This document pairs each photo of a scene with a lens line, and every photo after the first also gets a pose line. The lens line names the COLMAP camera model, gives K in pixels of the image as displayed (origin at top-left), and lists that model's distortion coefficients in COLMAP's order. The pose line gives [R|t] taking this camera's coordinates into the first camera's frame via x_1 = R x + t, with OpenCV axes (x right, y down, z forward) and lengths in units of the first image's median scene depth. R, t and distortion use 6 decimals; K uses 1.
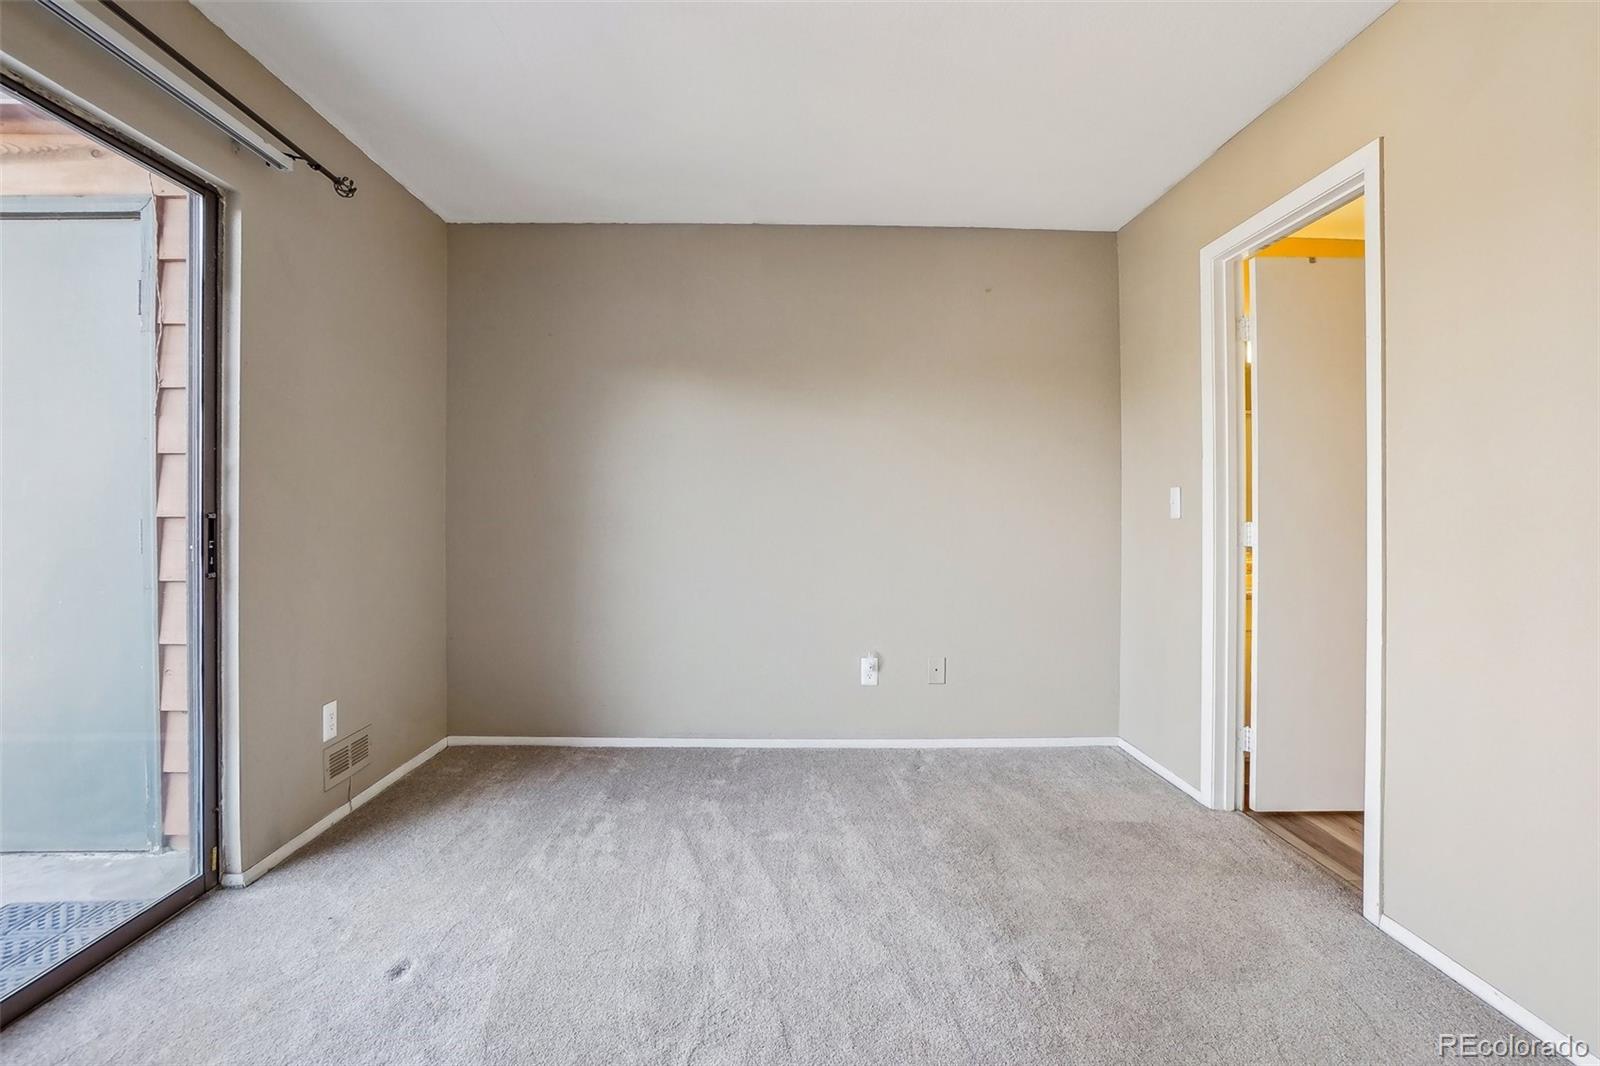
lens RADIAL K [[732.6, 0, 800.8], [0, 732.6, 523.4], [0, 0, 1]] dist [-0.037887, 0.009941]
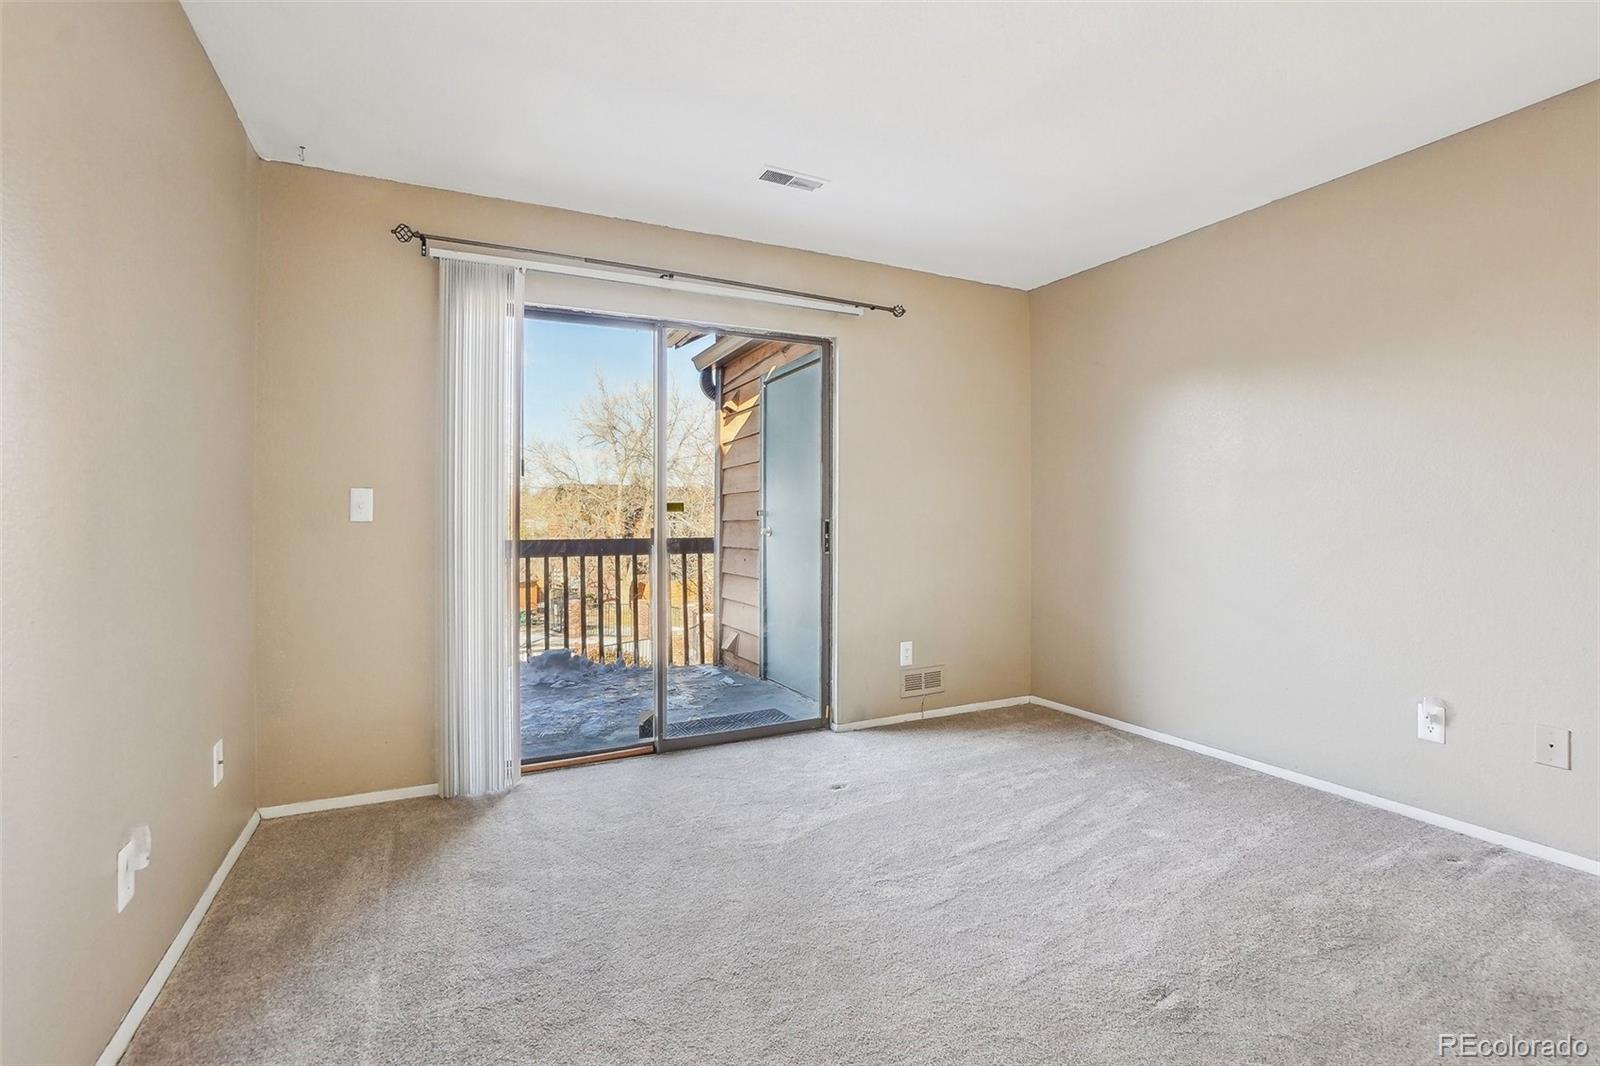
lens RADIAL K [[732.6, 0, 803.3], [0, 732.6, 526.9], [0, 0, 1]] dist [-0.037887, 0.009941]
pose [[0.441066, 0.004230, -0.897465, 0.645384], [-0.010102, 0.999949, -0.000251, 0.005485], [0.897418, 0.009177, 0.441086, 0.105603]]
